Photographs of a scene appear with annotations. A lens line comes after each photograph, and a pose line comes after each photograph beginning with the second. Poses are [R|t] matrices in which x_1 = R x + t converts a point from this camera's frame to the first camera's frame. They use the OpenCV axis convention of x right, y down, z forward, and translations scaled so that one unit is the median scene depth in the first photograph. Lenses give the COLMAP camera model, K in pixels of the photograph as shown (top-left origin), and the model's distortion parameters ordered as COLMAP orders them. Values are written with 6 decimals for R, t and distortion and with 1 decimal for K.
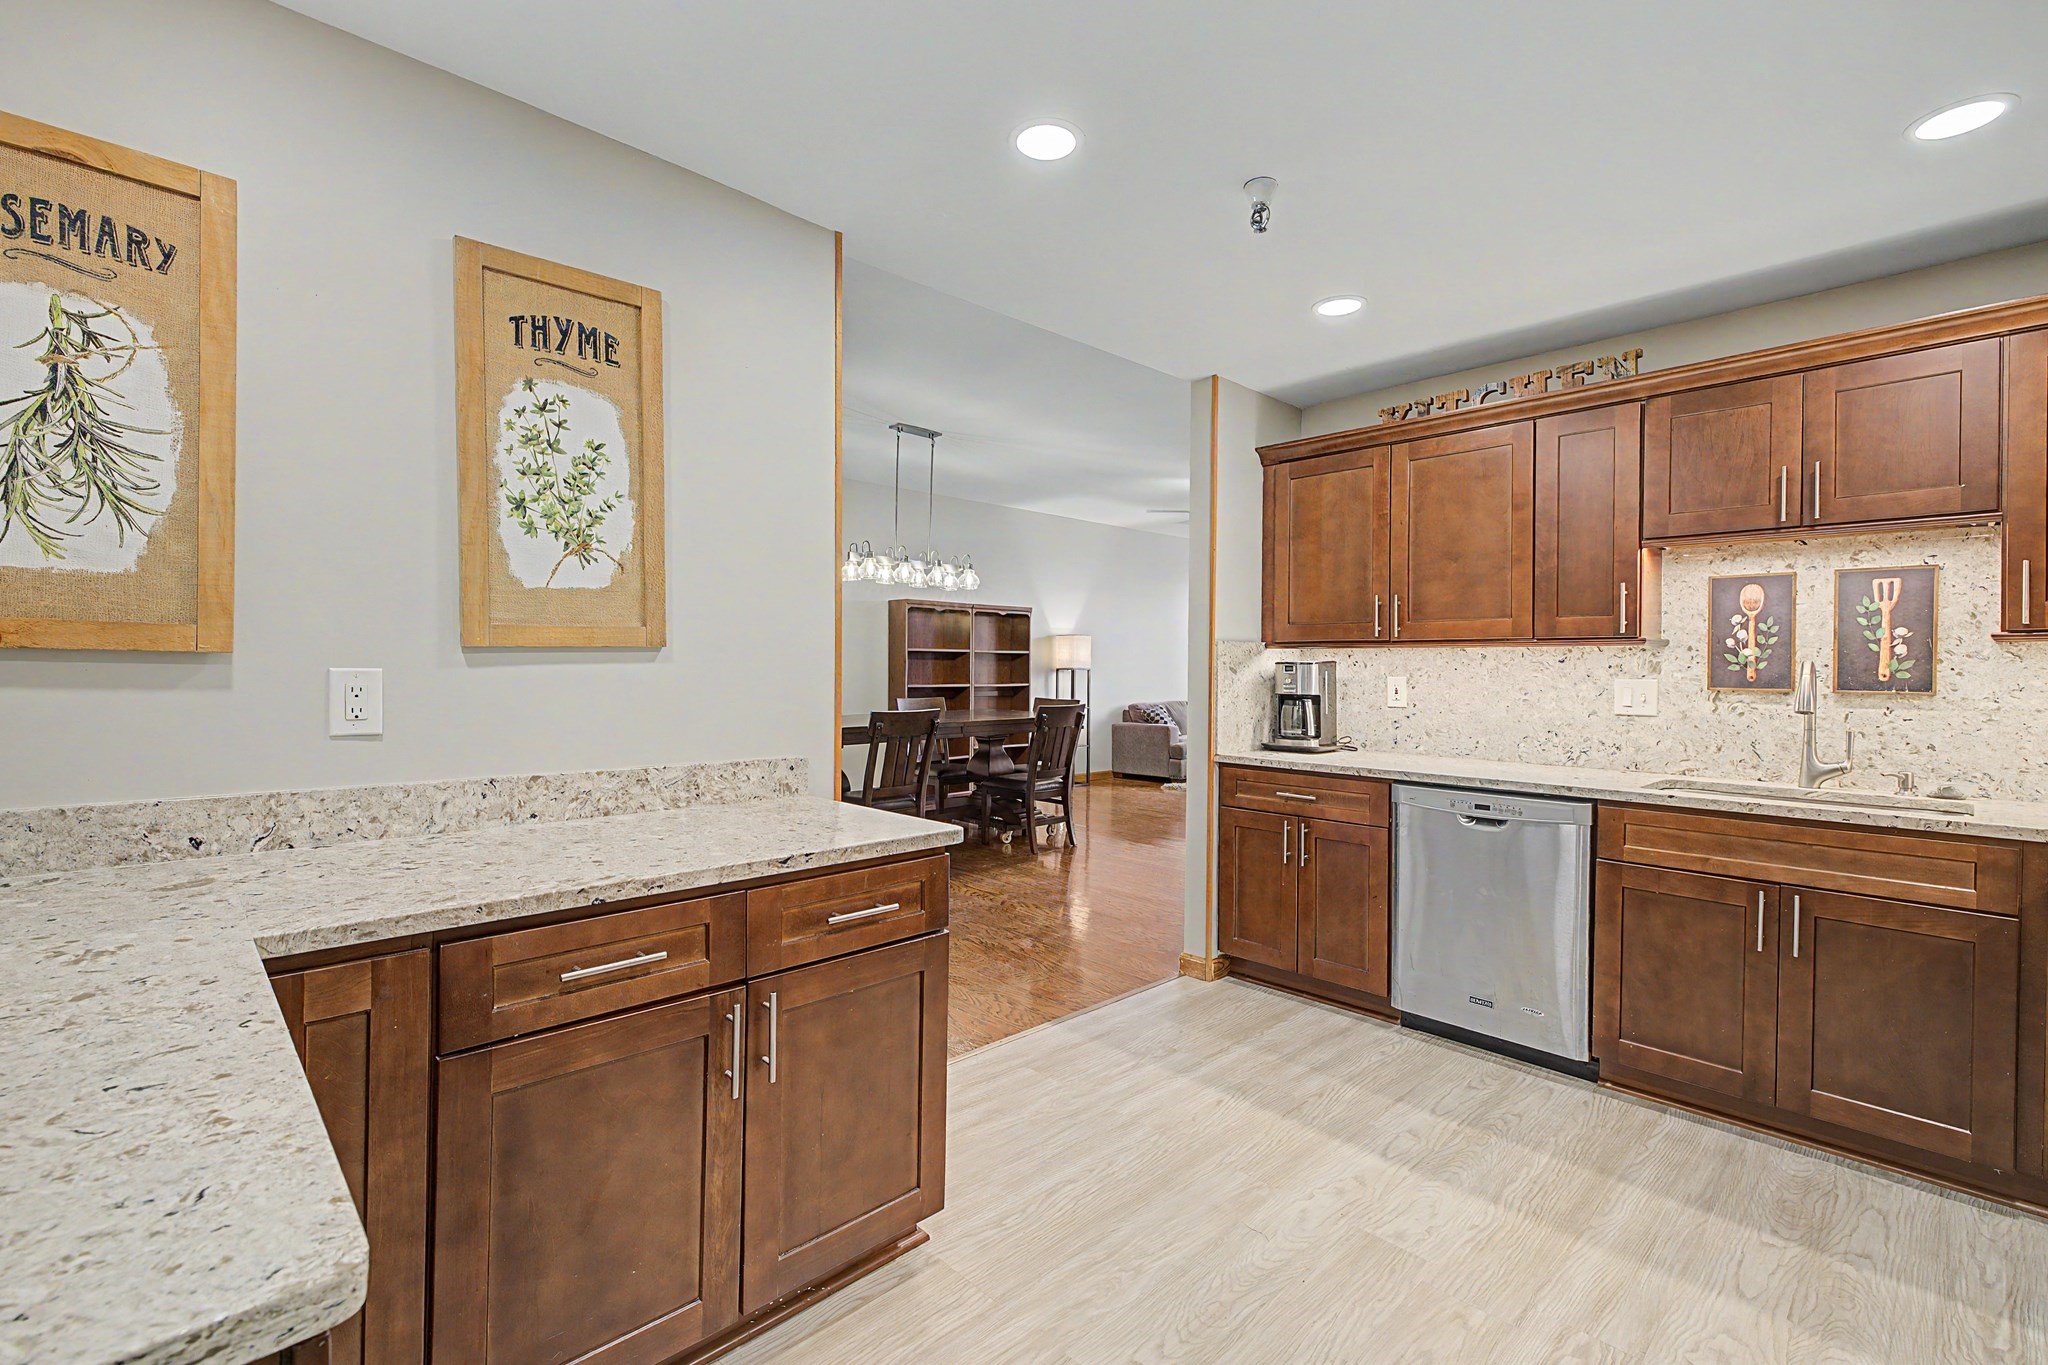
lens RADIAL K [[897.4, 0, 1028.4], [0, 897.4, 670.9], [0, 0, 1]] dist [0.007764, -0.001872]
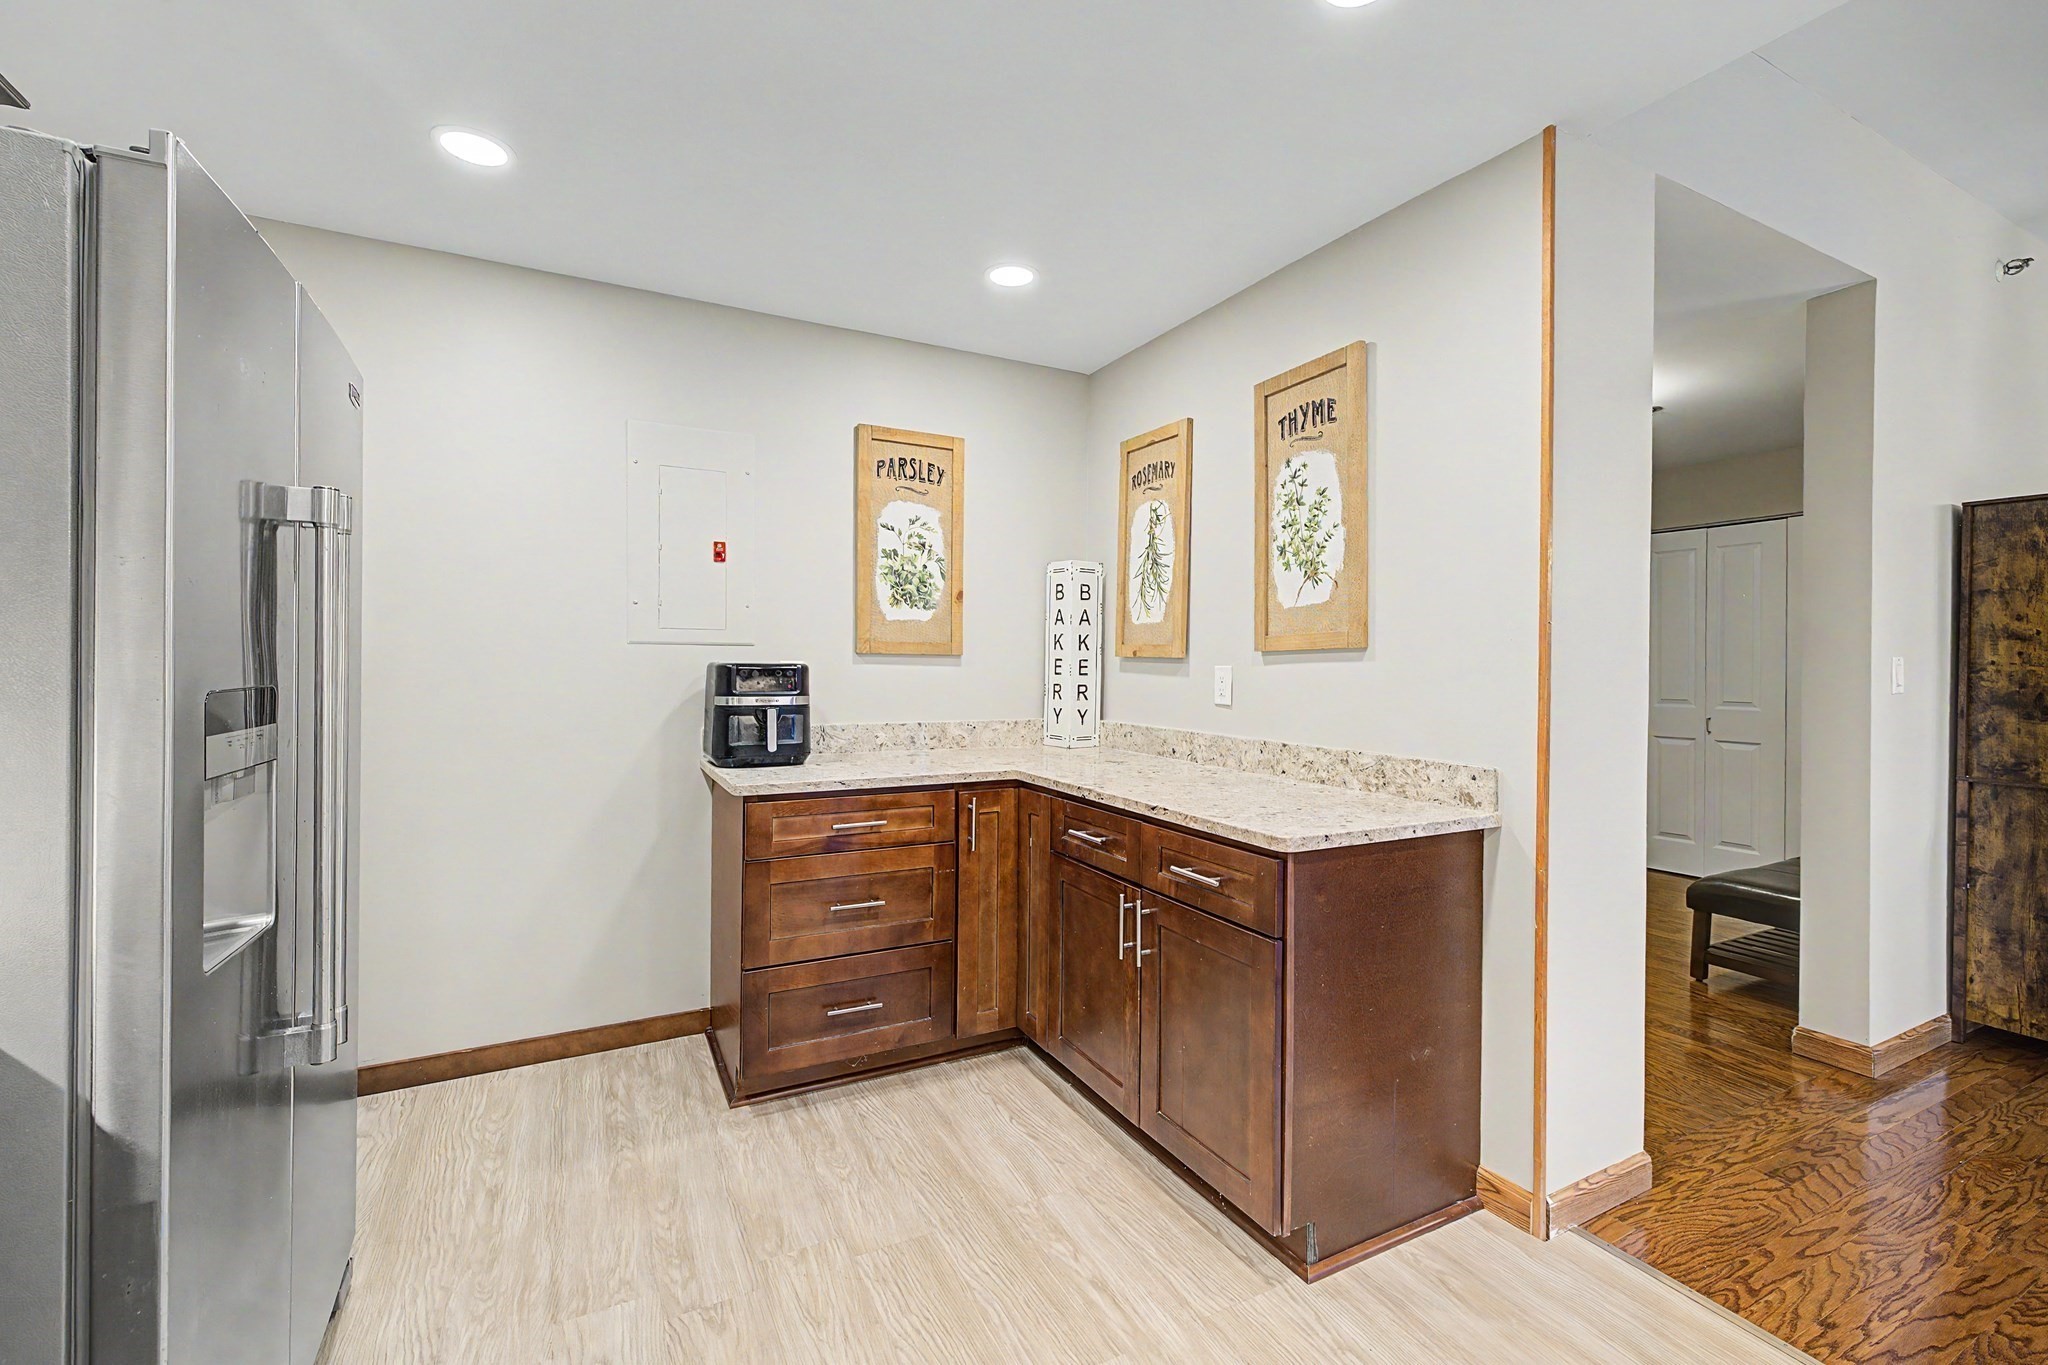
lens RADIAL K [[868.7, 0, 1029.7], [0, 868.7, 666.2], [0, 0, 1]] dist [0.001330, 0.000852]
pose [[-0.274514, -0.006560, -0.961561, 0.592737], [-0.014387, 0.999893, -0.002714, 0.004702], [0.961476, 0.013088, -0.274579, 0.688264]]
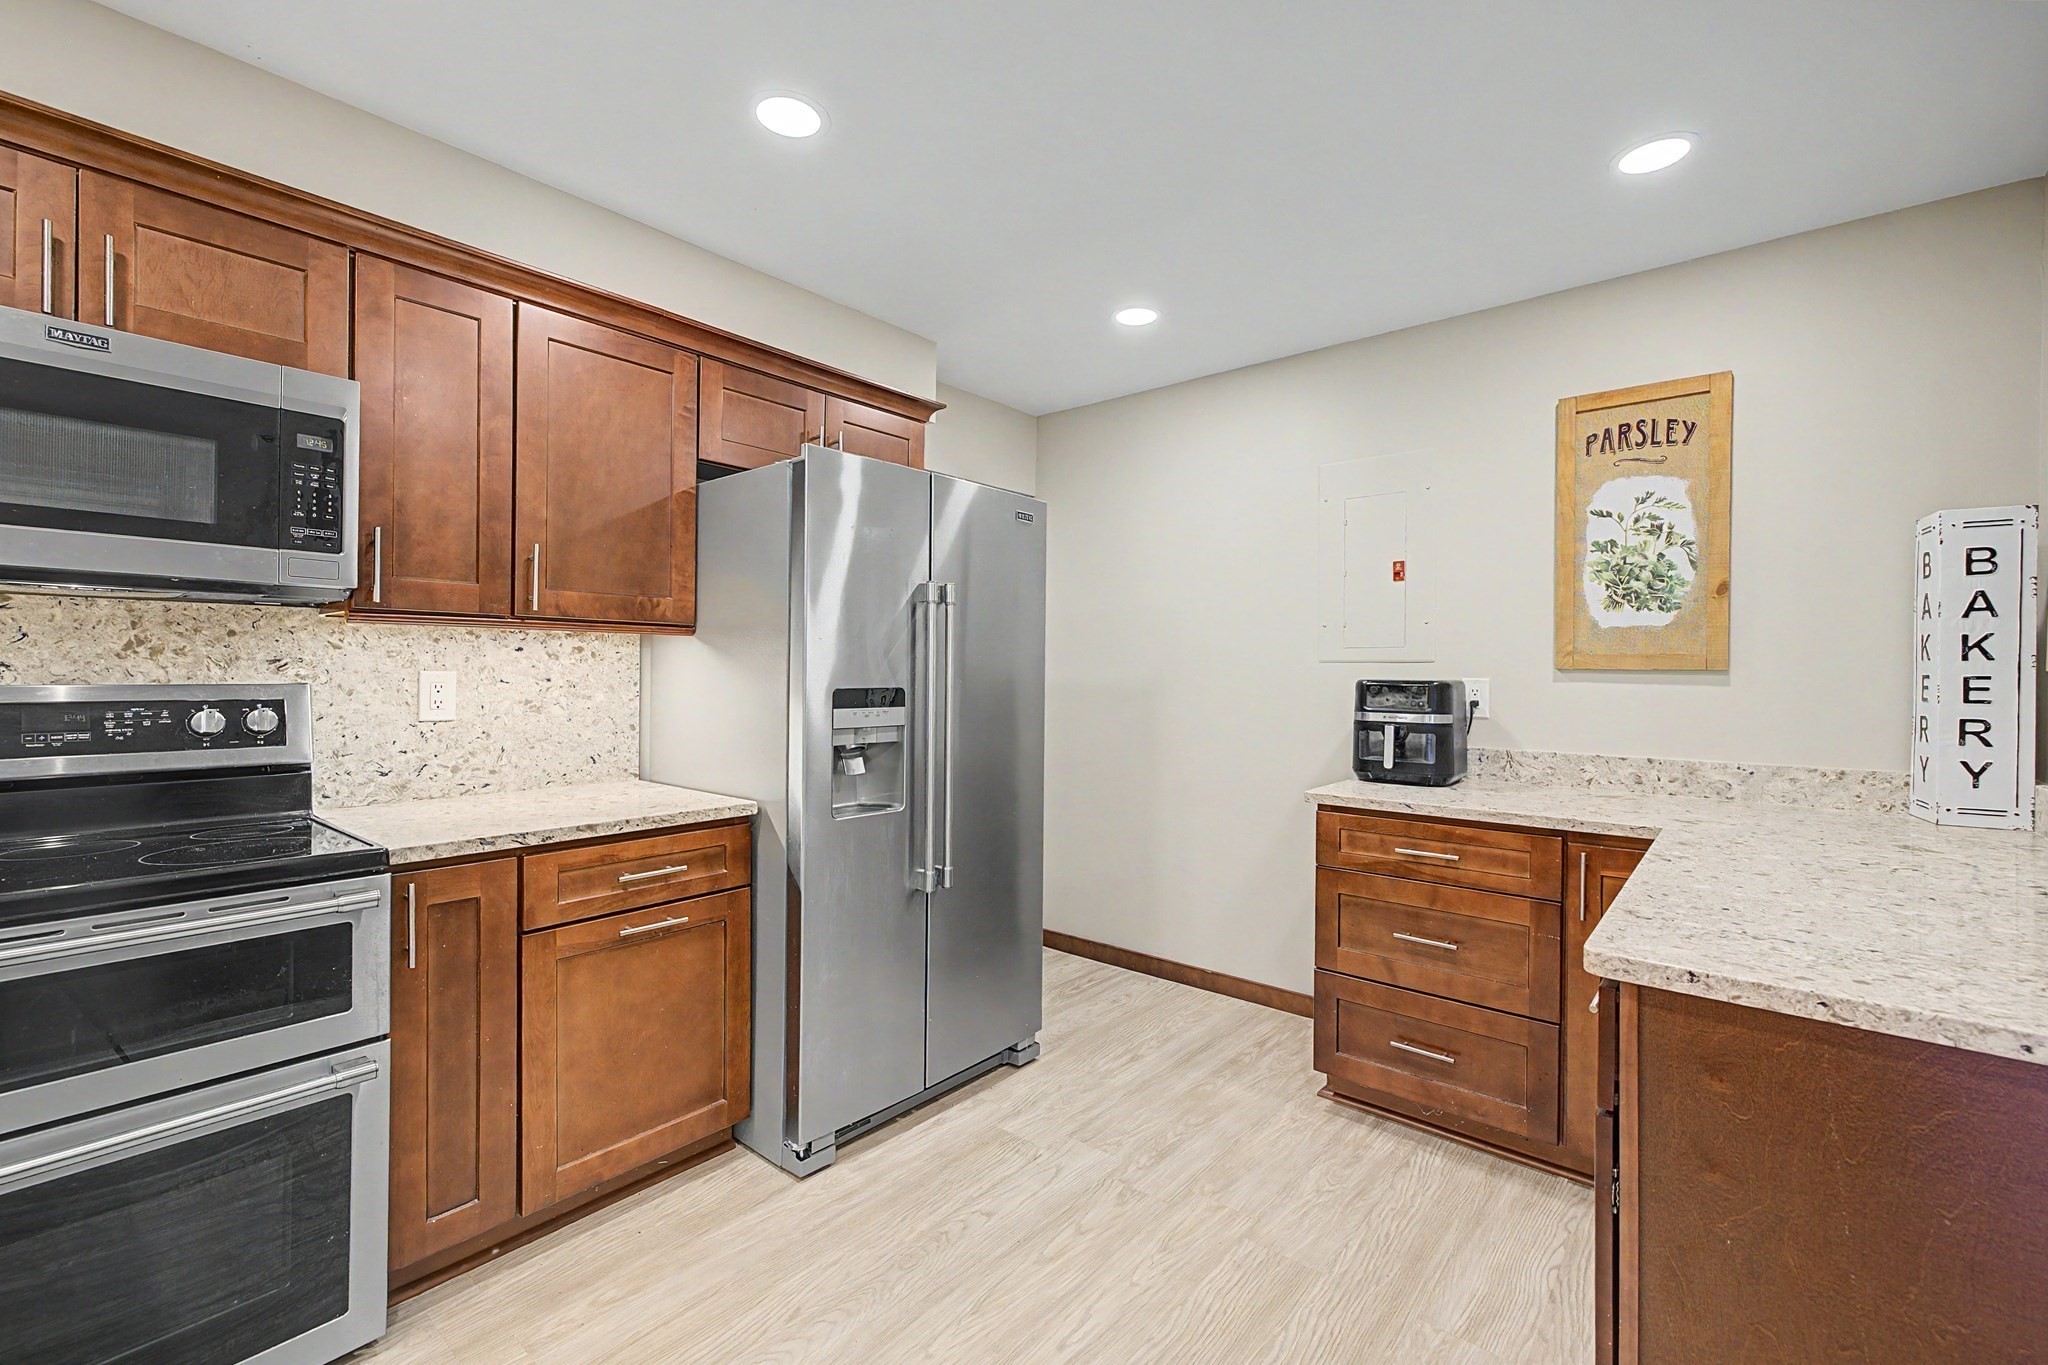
lens RADIAL K [[868.7, 0, 1032.6], [0, 868.7, 675.5], [0, 0, 1]] dist [0.001330, 0.000852]
pose [[-0.994190, -0.017373, -0.106224, 0.242035], [-0.018055, 0.999822, 0.005466, 0.000166], [0.106110, 0.007353, -0.994327, 1.060662]]
